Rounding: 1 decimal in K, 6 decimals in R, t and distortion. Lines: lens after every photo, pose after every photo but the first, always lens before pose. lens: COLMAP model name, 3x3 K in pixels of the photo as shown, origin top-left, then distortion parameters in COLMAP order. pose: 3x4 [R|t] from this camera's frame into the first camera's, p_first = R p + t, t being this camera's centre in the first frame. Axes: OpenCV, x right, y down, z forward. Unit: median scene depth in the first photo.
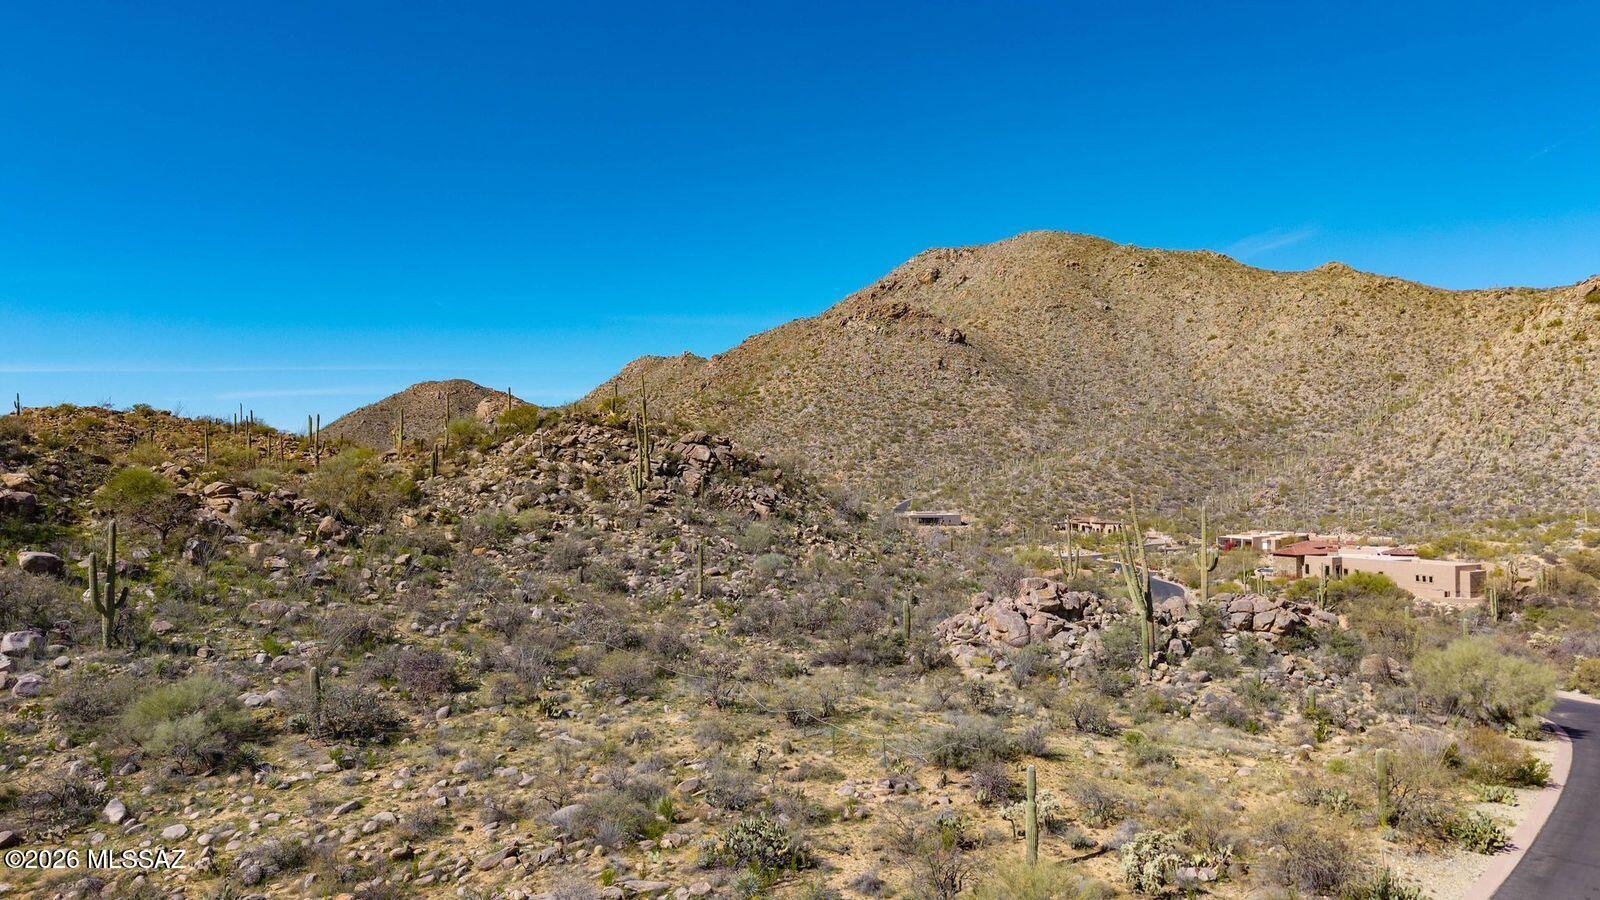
lens RADIAL K [[1043.4, 0, 800.0], [0, 1043.4, 450.0], [0, 0, 1]] dist [0.000284, 0.000031]
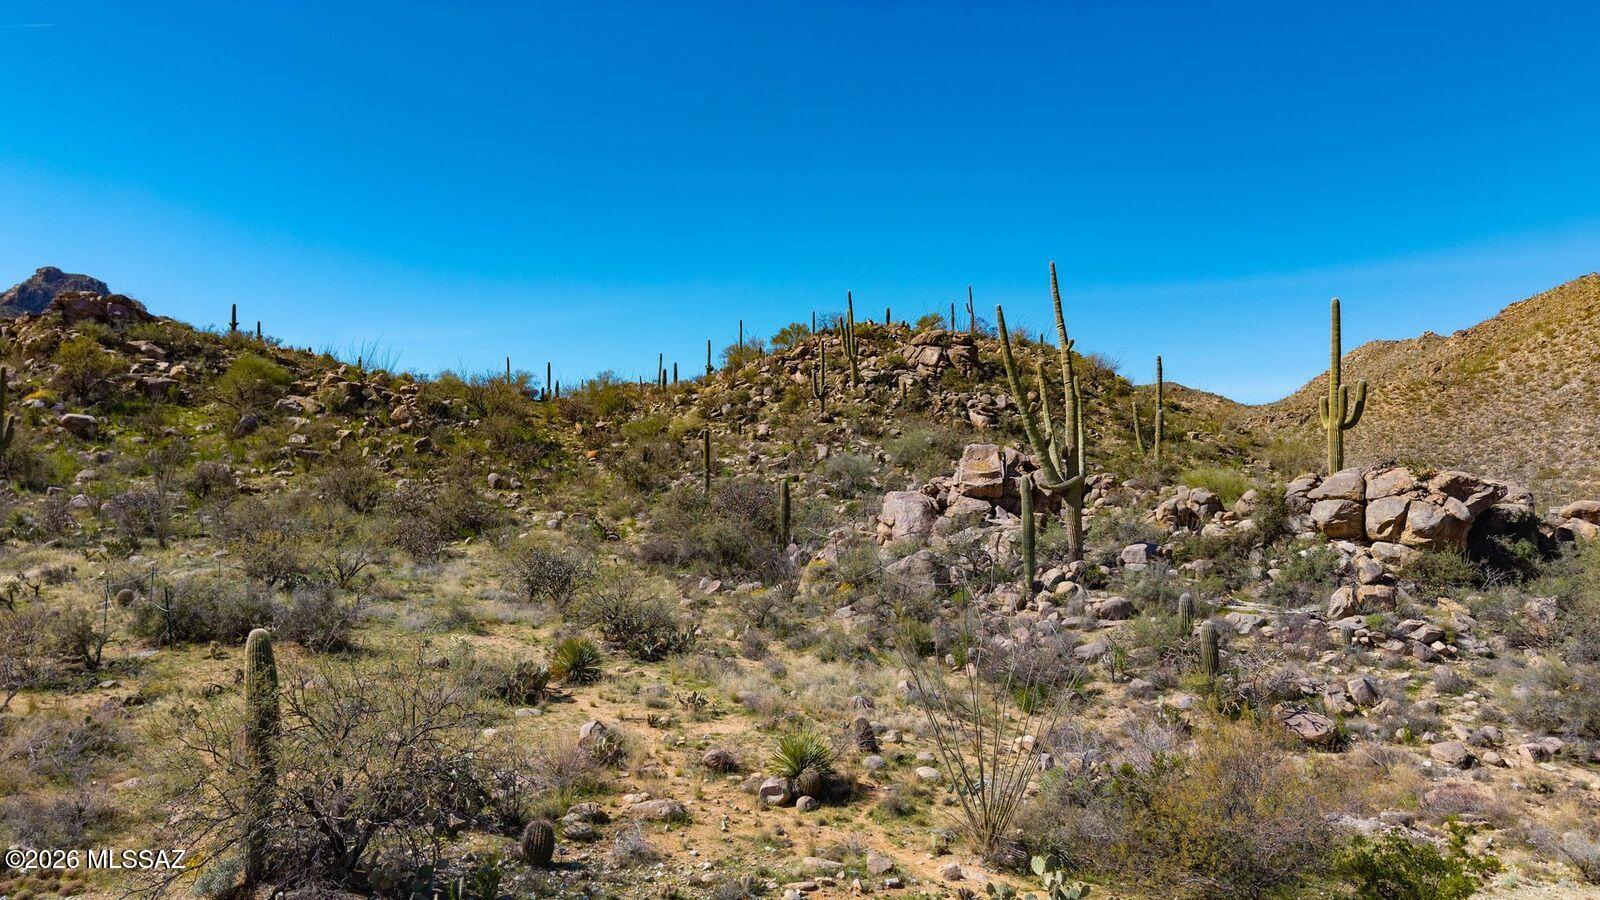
lens RADIAL K [[1059.6, 0, 800.0], [0, 1059.6, 450.0], [0, 0, 1]] dist [0.045472, -0.026934]
pose [[0.786506, -0.017011, -0.617349, 0.329981], [0.010576, 0.999845, -0.014076, 0.086311], [0.617493, 0.004542, 0.786564, 0.304047]]
